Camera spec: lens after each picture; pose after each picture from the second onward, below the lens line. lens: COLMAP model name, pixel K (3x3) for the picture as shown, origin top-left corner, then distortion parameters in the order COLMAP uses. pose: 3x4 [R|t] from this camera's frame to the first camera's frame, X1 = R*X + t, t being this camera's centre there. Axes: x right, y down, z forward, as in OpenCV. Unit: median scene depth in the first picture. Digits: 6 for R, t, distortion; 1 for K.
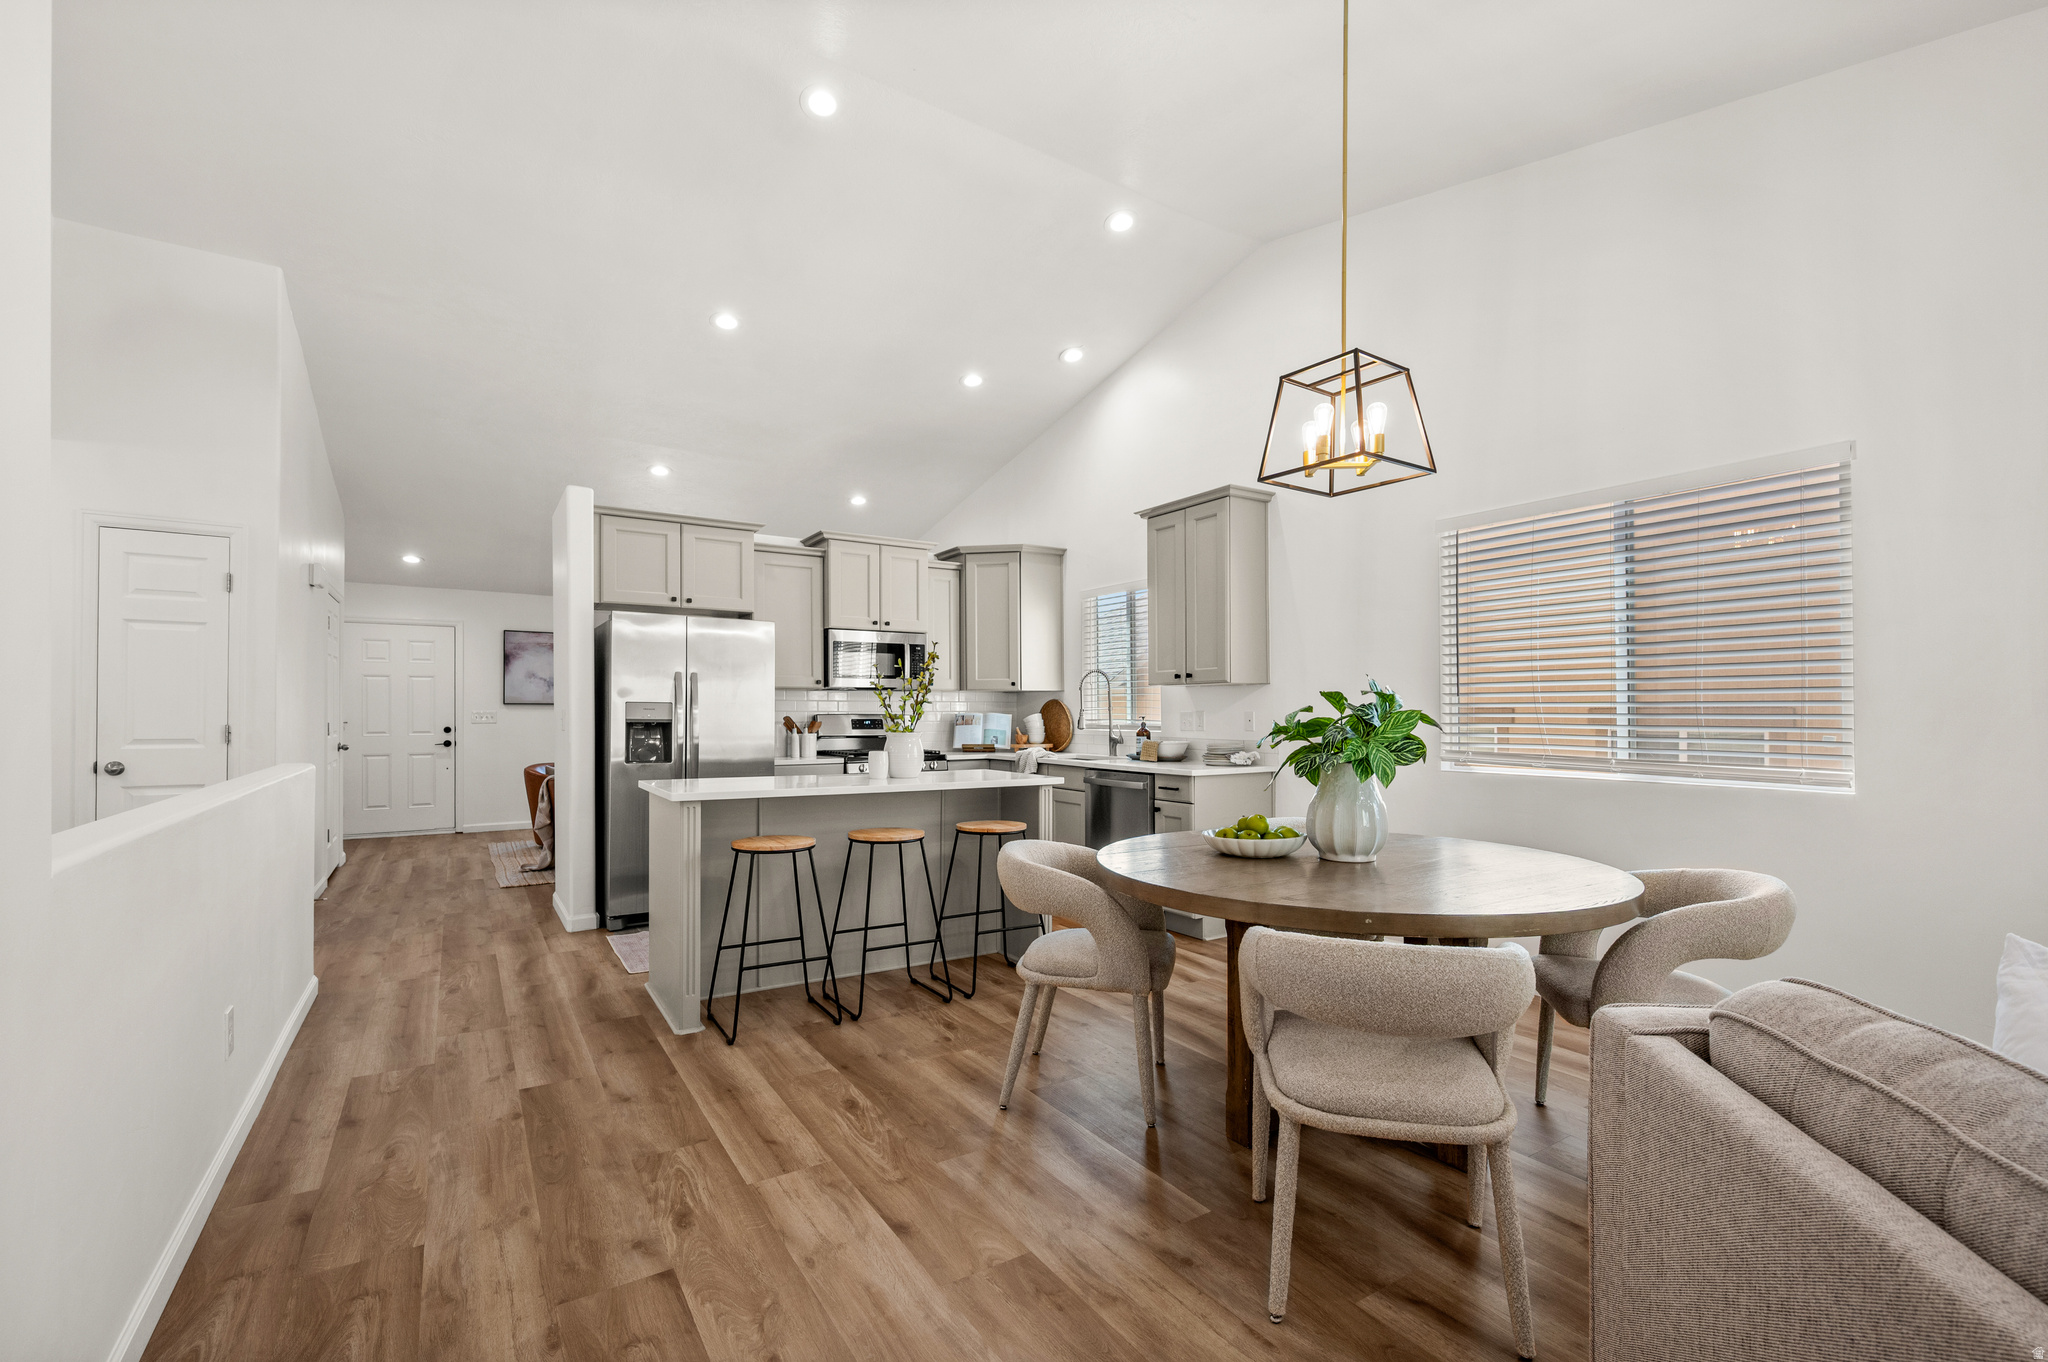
lens RADIAL K [[891.2, 0, 1025.7], [0, 891.2, 709.1], [0, 0, 1]] dist [0.000333, -0.000118]
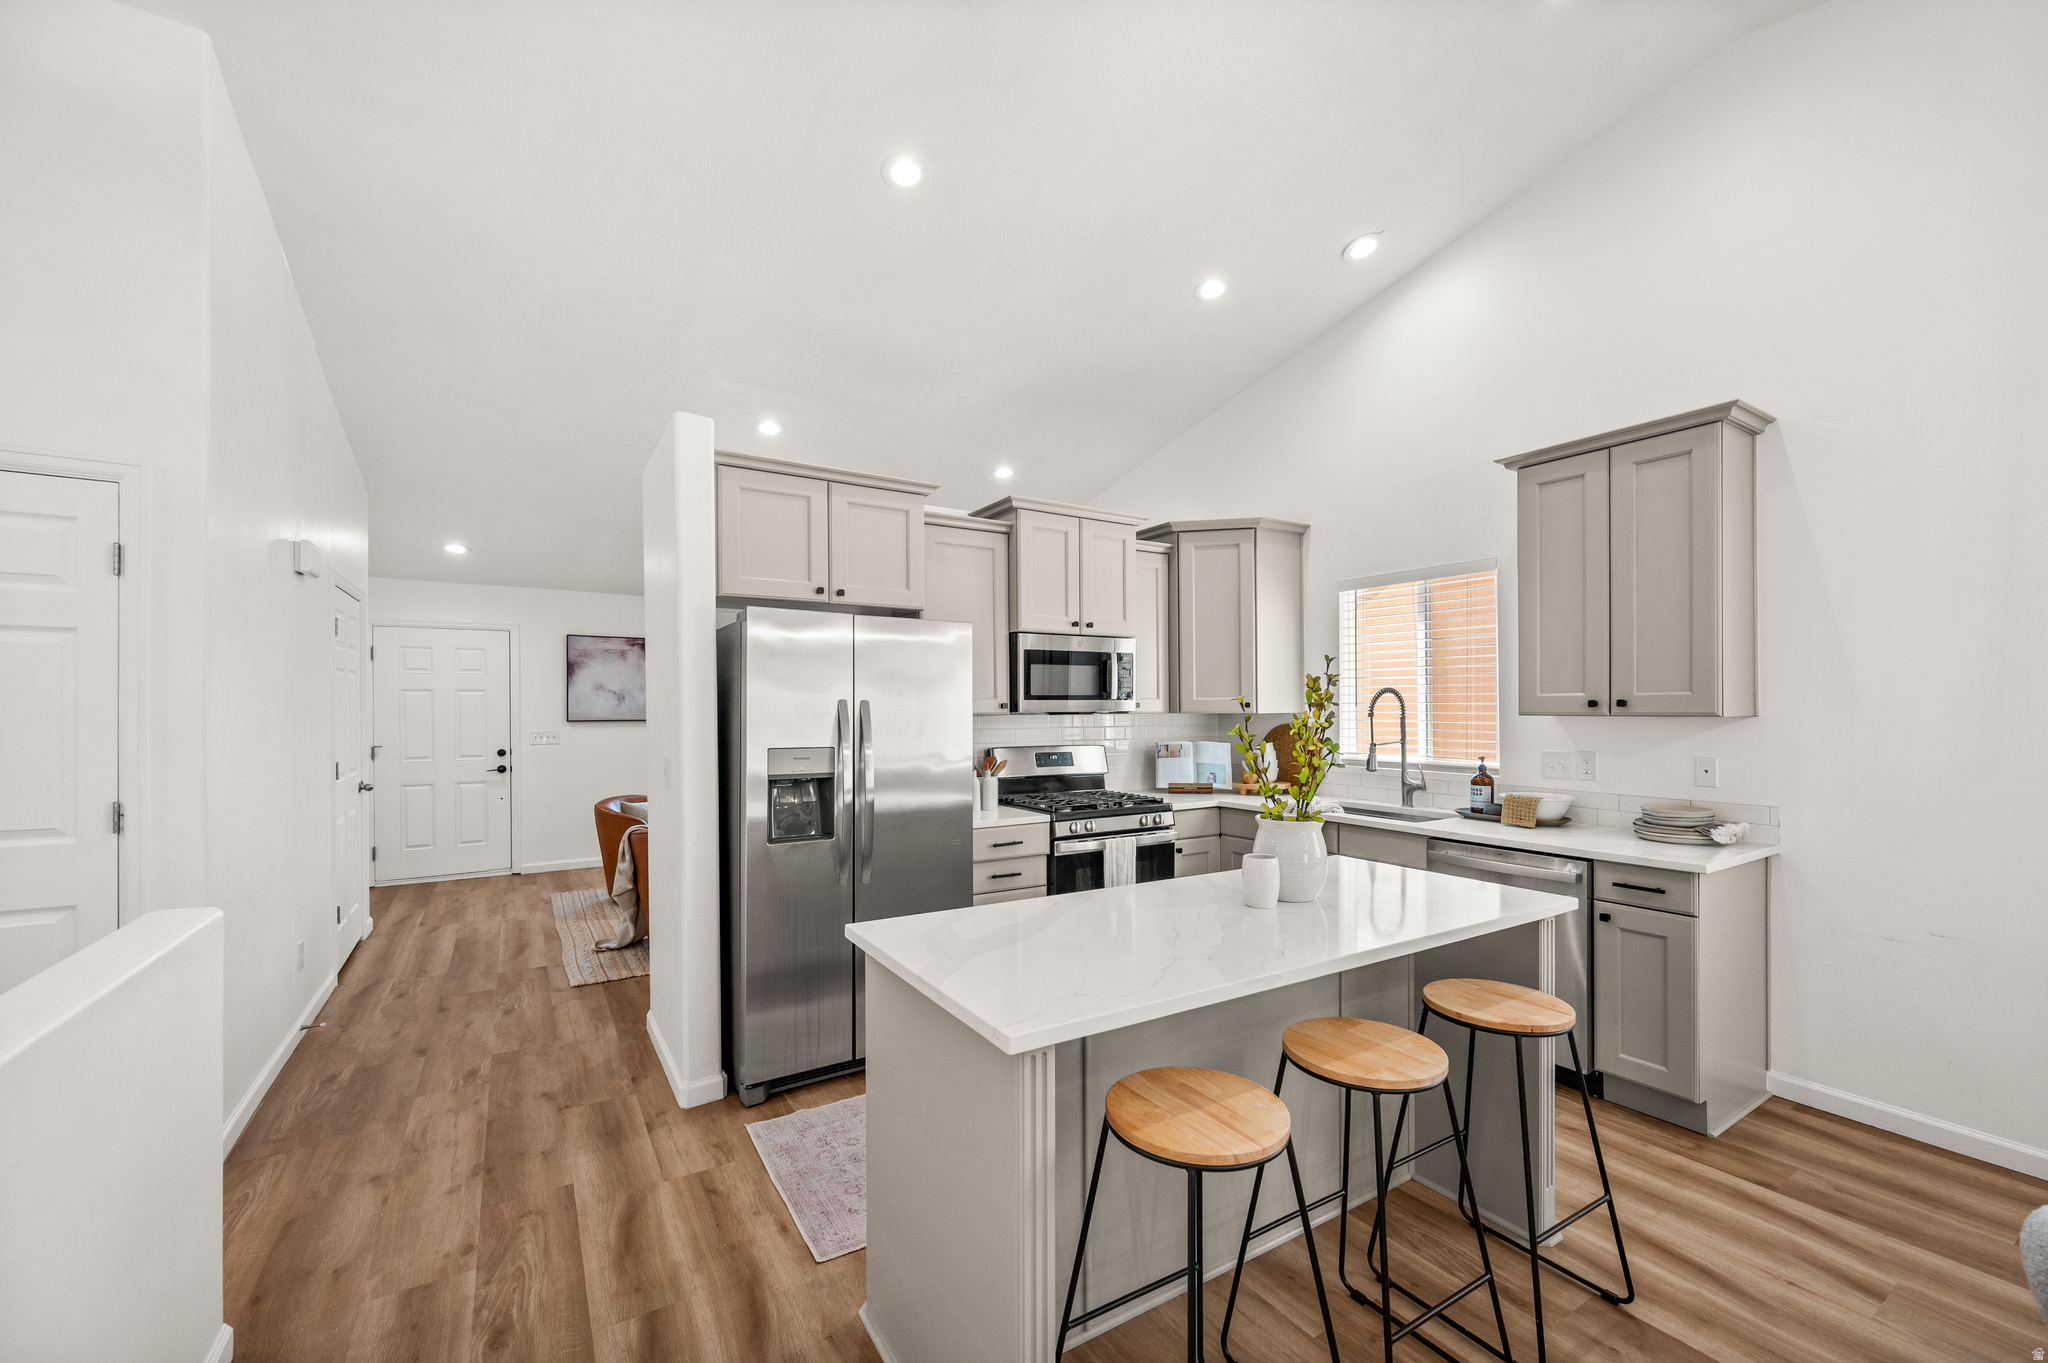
lens RADIAL K [[819.1, 0, 1026.4], [0, 819.1, 710.4], [0, 0, 1]] dist [-0.000620, 0.000107]
pose [[0.999932, -0.002341, -0.011381, -0.210612], [0.002439, 0.999961, 0.008546, -0.033089], [0.011361, -0.008573, 0.999899, 0.339858]]
